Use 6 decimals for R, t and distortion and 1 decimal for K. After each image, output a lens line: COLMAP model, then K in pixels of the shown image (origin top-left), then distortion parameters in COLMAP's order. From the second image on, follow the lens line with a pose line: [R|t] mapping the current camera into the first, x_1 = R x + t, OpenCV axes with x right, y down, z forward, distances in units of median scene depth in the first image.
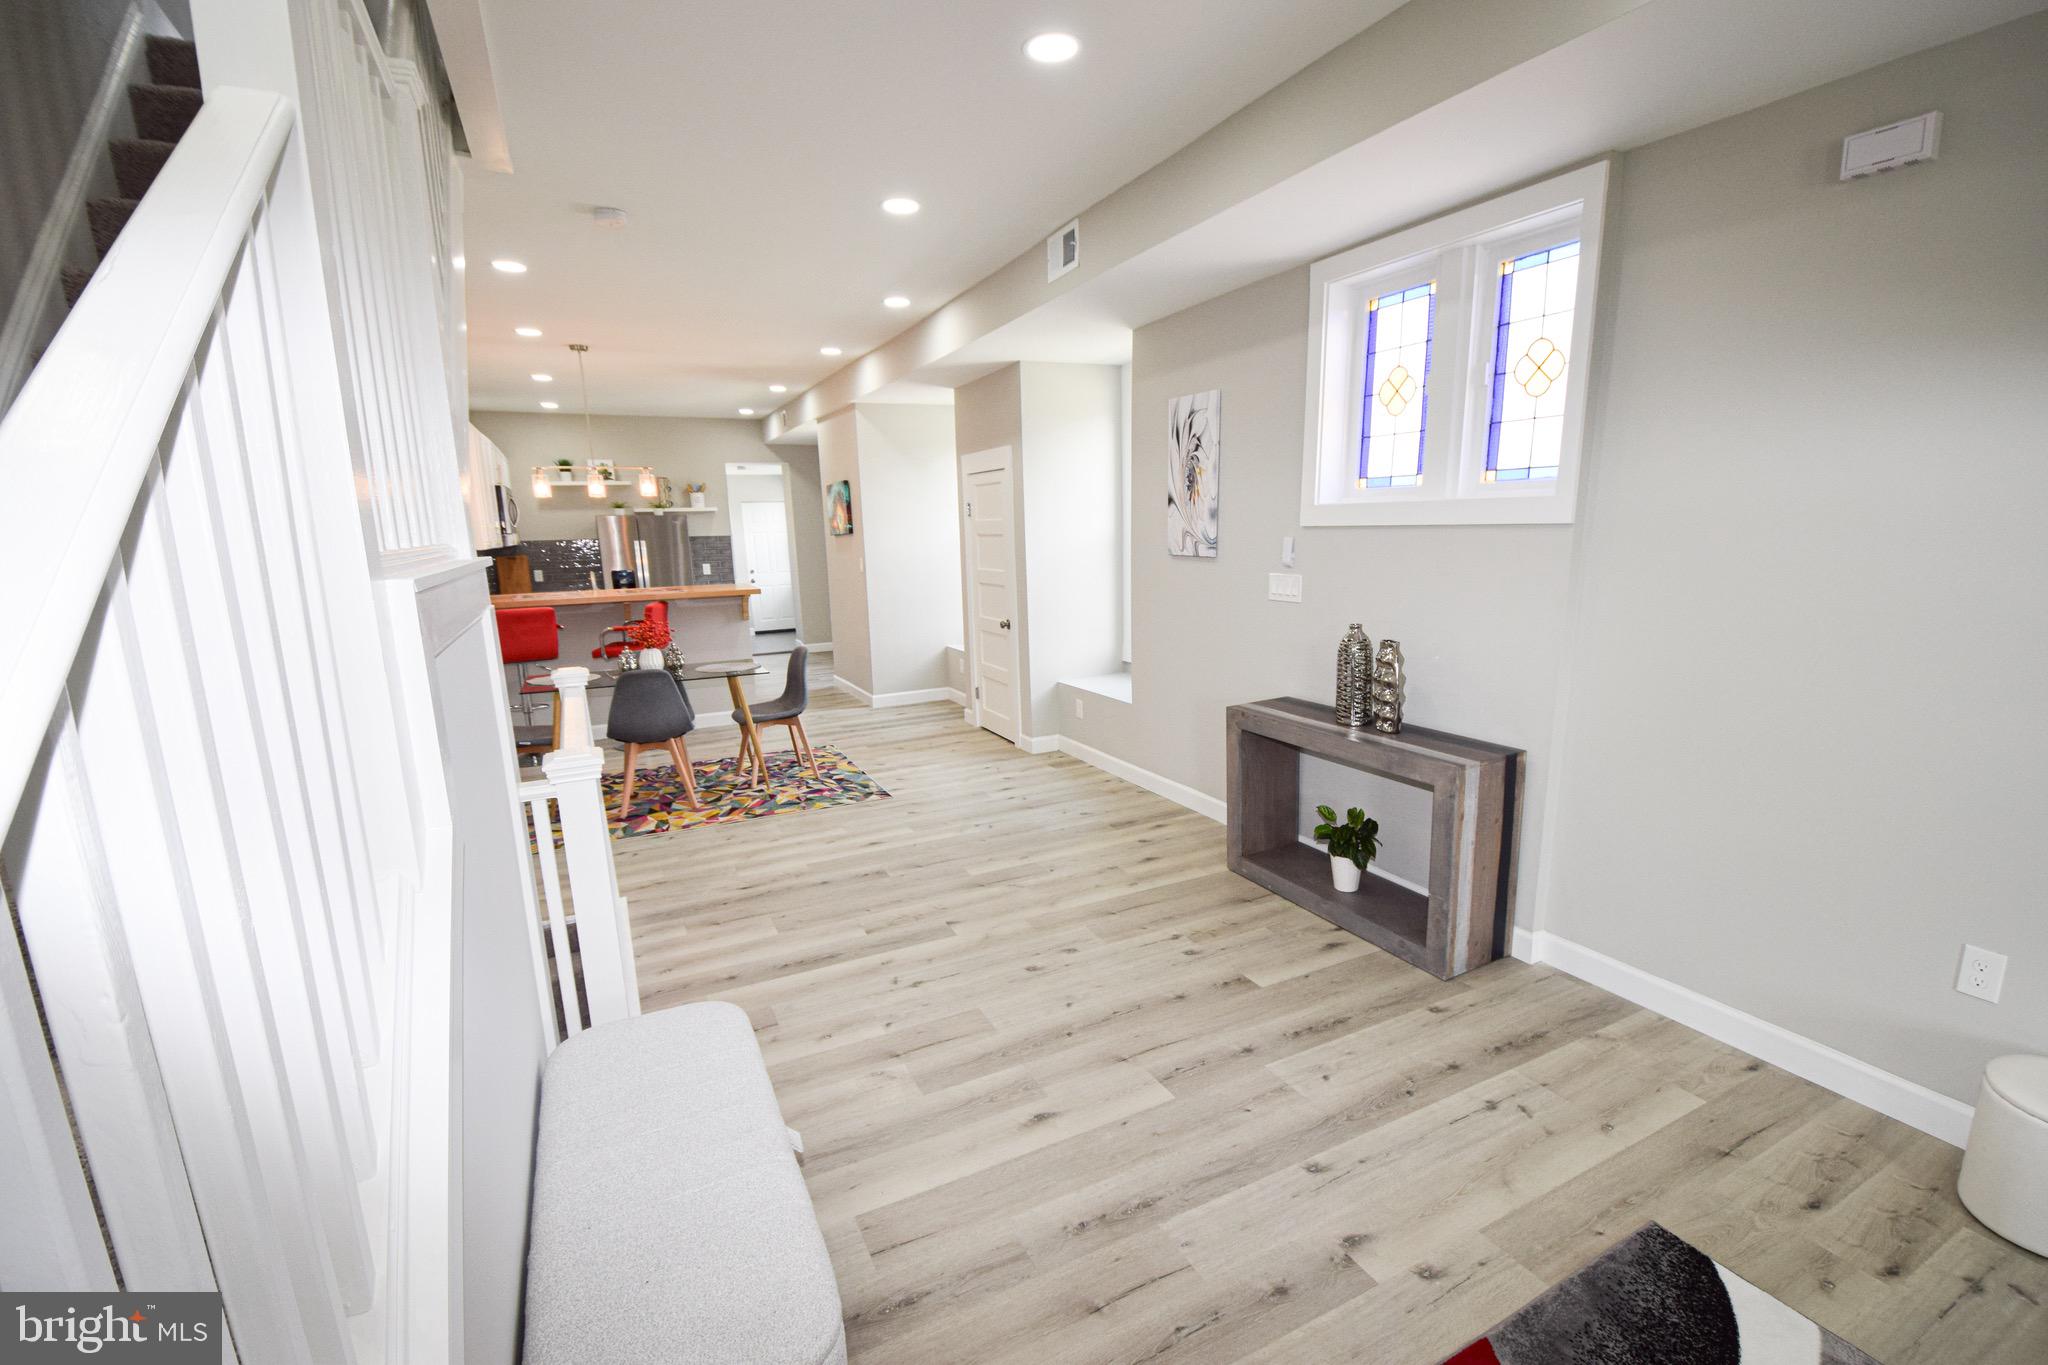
lens RADIAL K [[903.5, 0, 1059.6], [0, 903.5, 715.1], [0, 0, 1]] dist [0.001593, -0.011045]
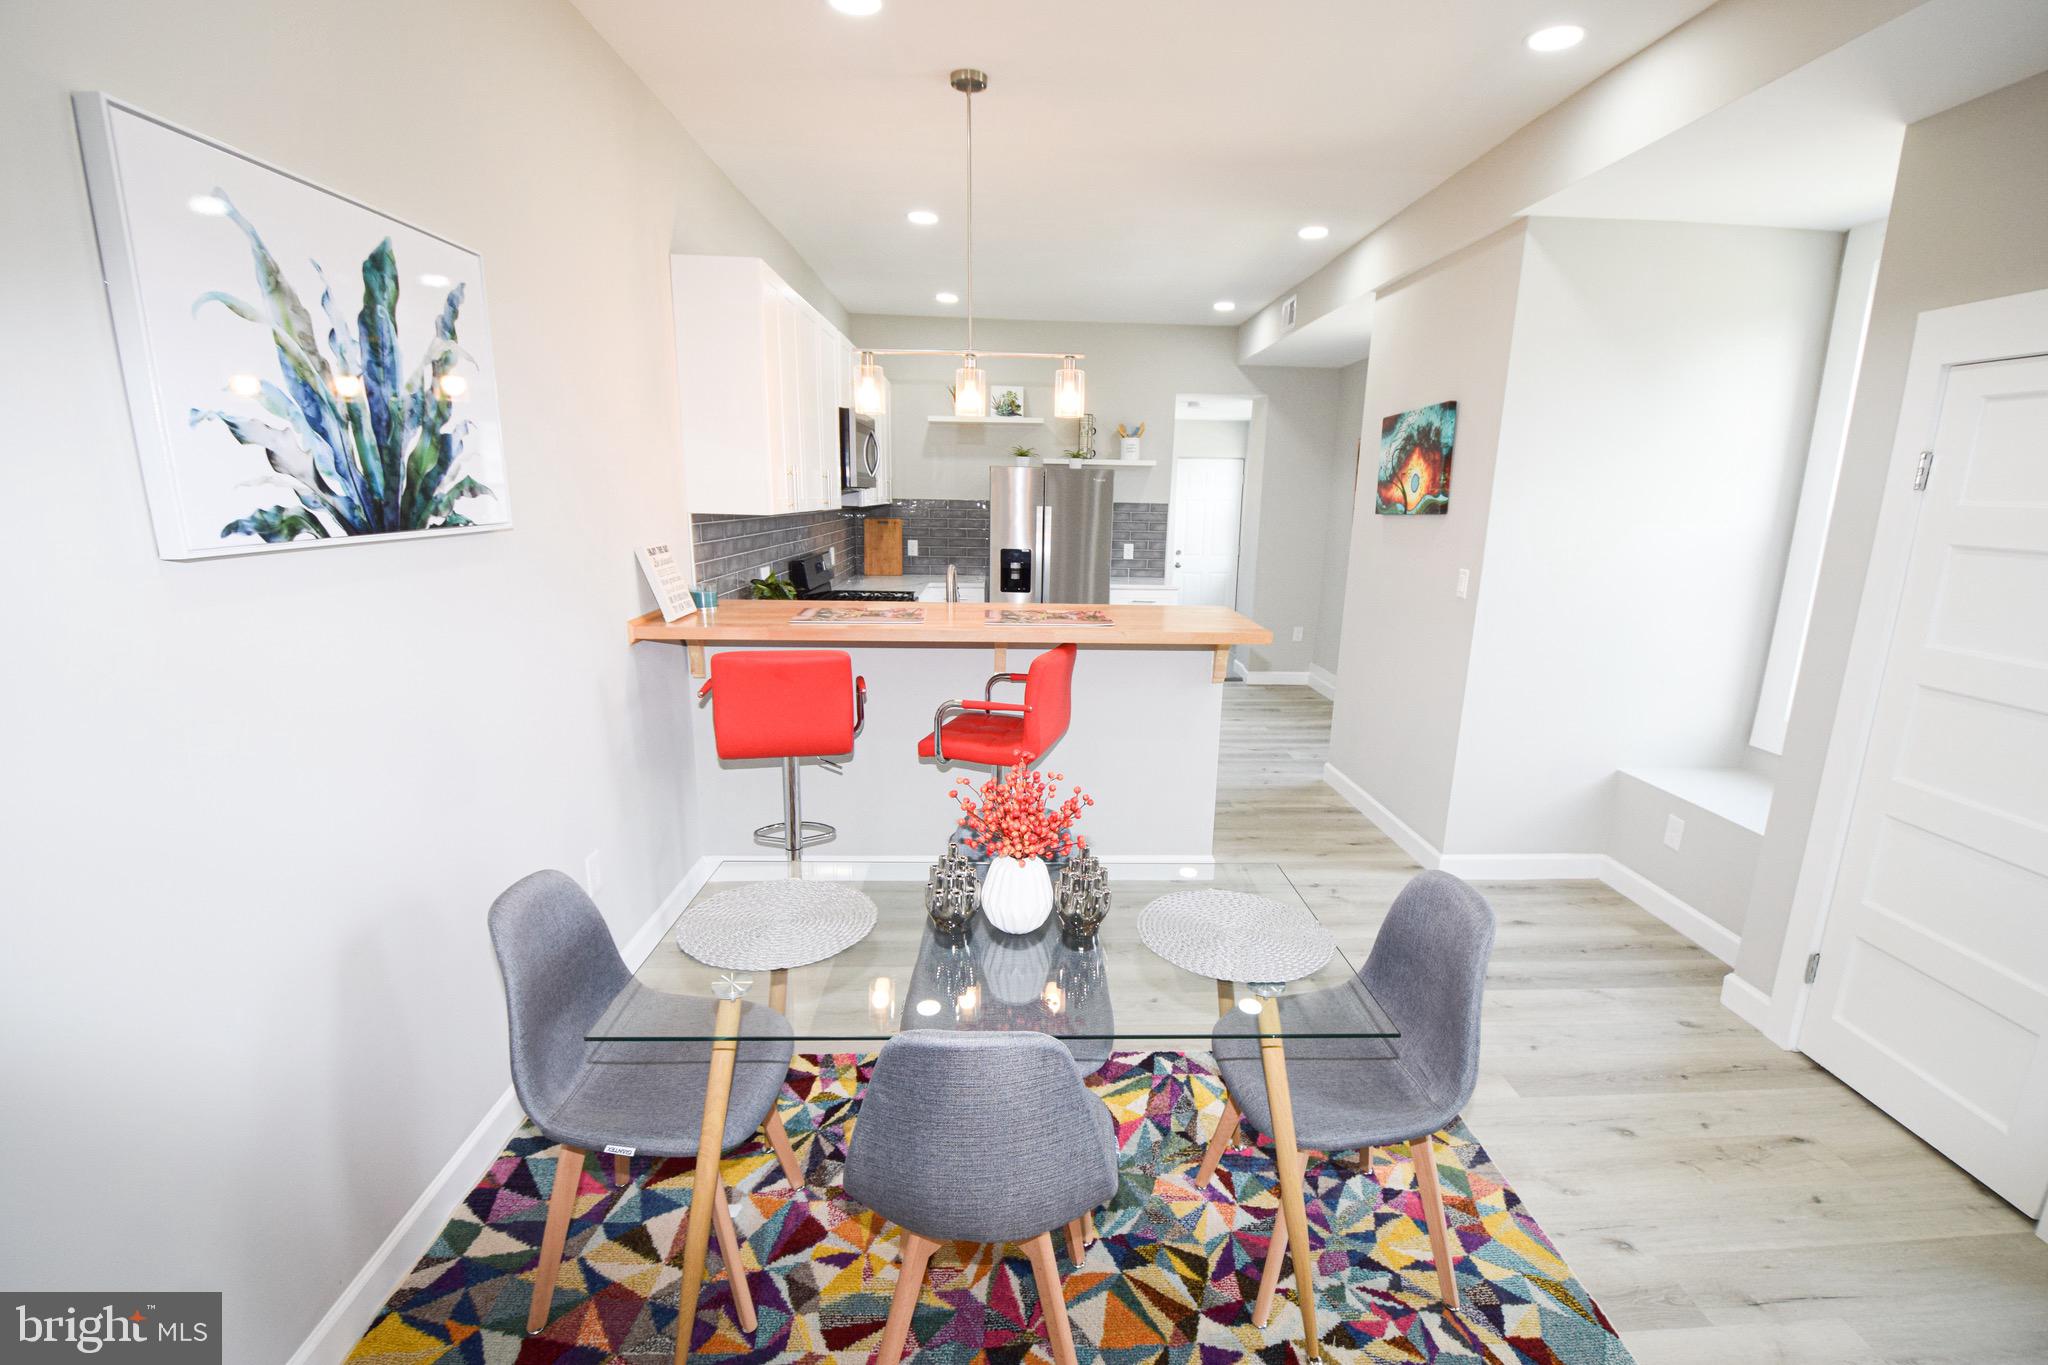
lens RADIAL K [[903.5, 0, 1055.2], [0, 903.5, 712.6], [0, 0, 1]] dist [0.001593, -0.011045]
pose [[0.911154, 0.136701, -0.388731, -0.344003], [-0.125340, 0.990612, 0.054571, -0.153902], [0.392542, -0.000999, 0.919734, 0.755608]]
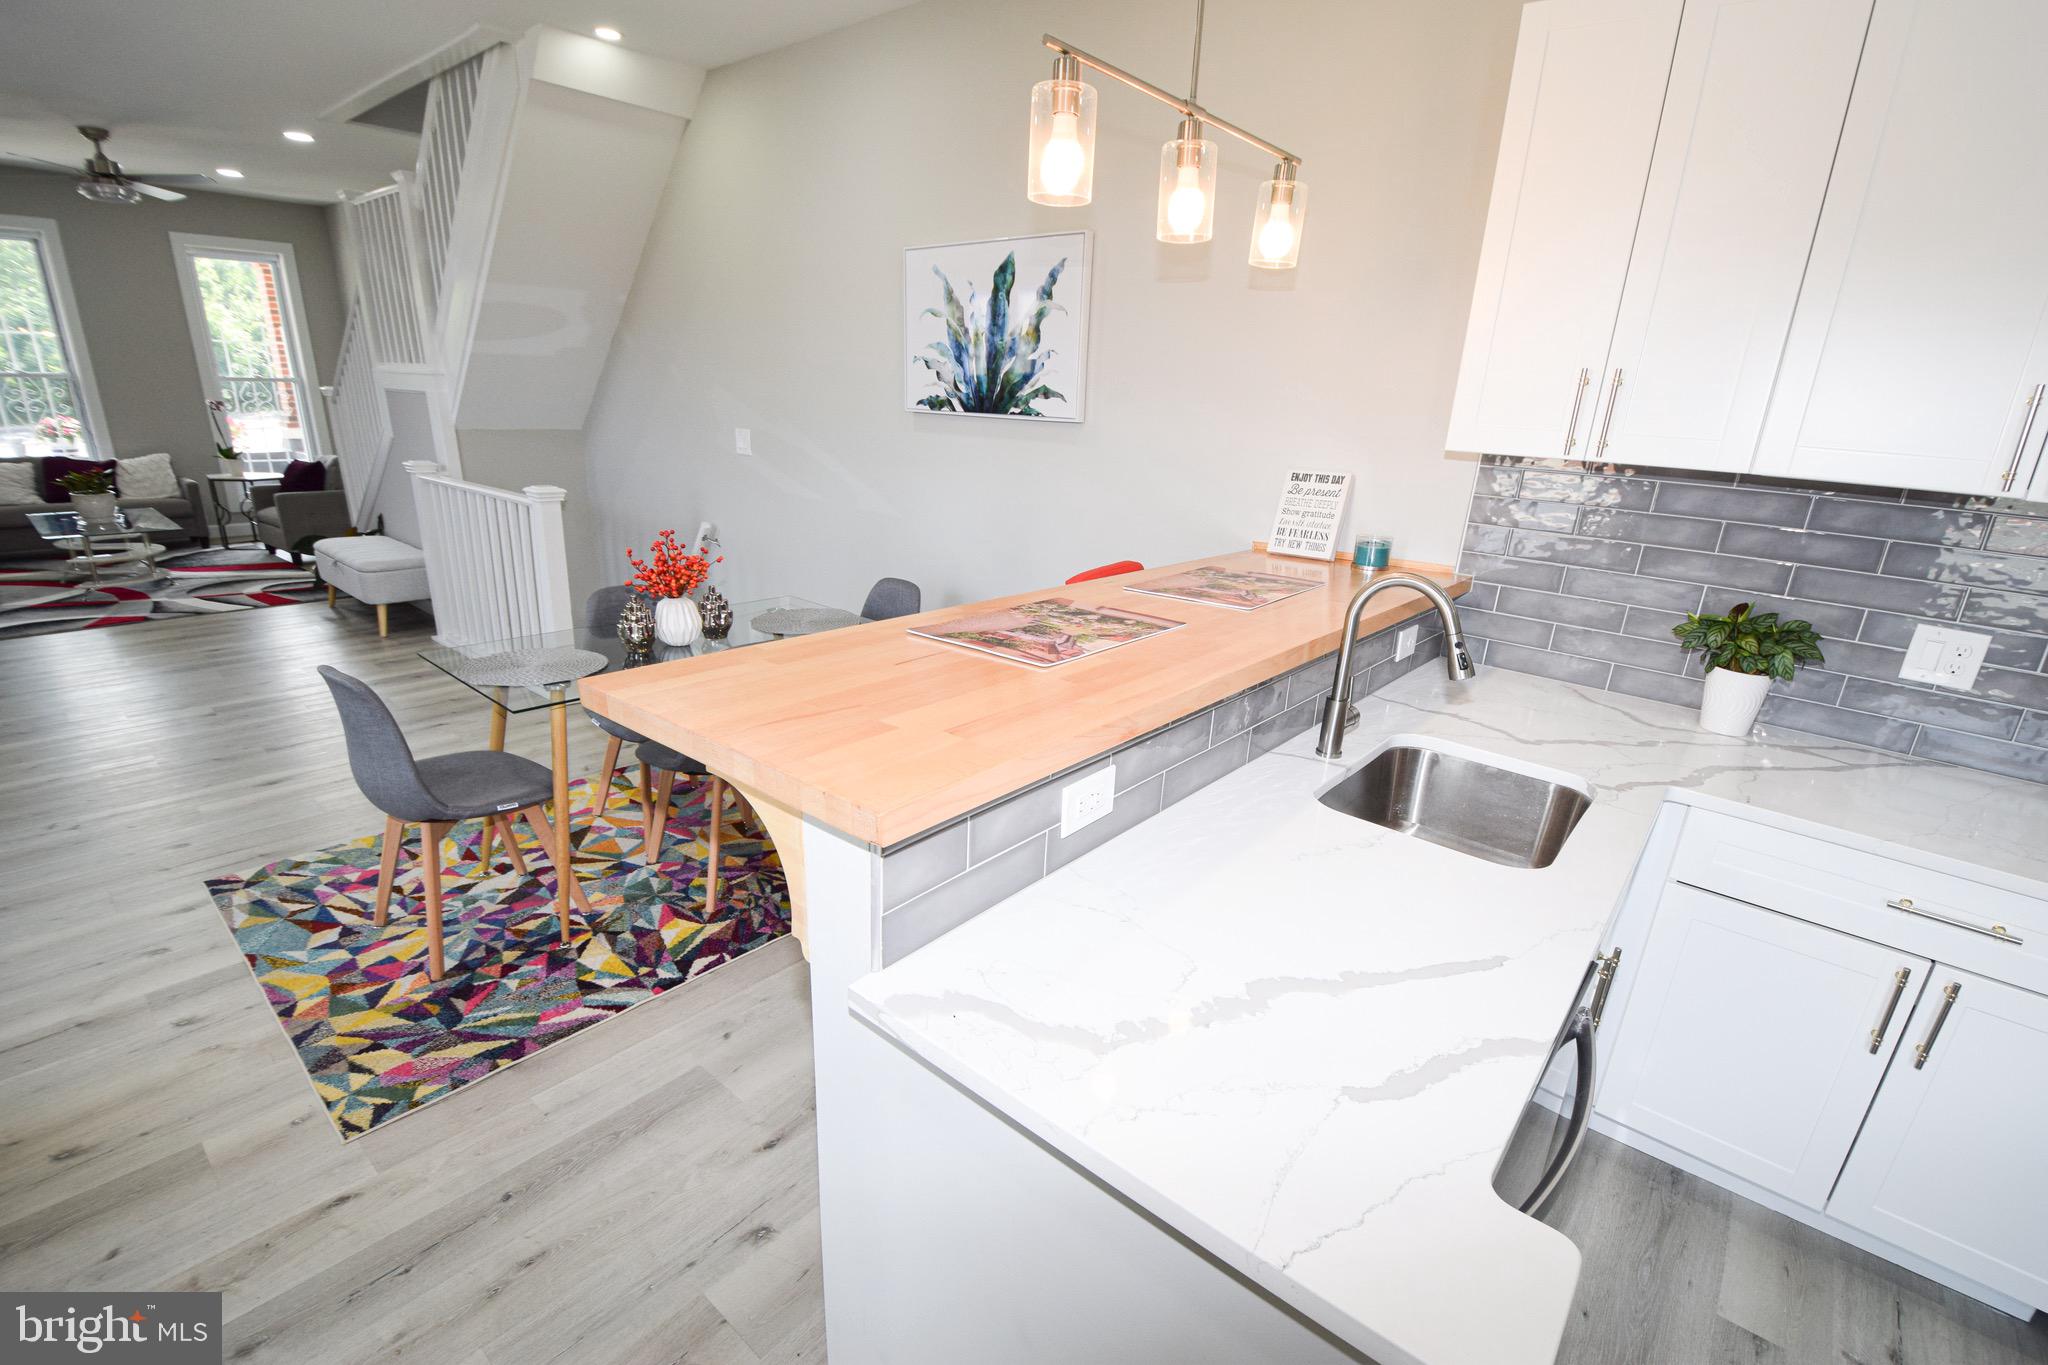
lens RADIAL K [[903.5, 0, 1062.2], [0, 903.5, 716.4], [0, 0, 1]] dist [0.001593, -0.011045]
pose [[-0.918213, 0.110449, -0.380376, -0.484118], [-0.110213, 0.851163, 0.513200, -0.332426], [0.380444, 0.513149, -0.769377, 1.633428]]
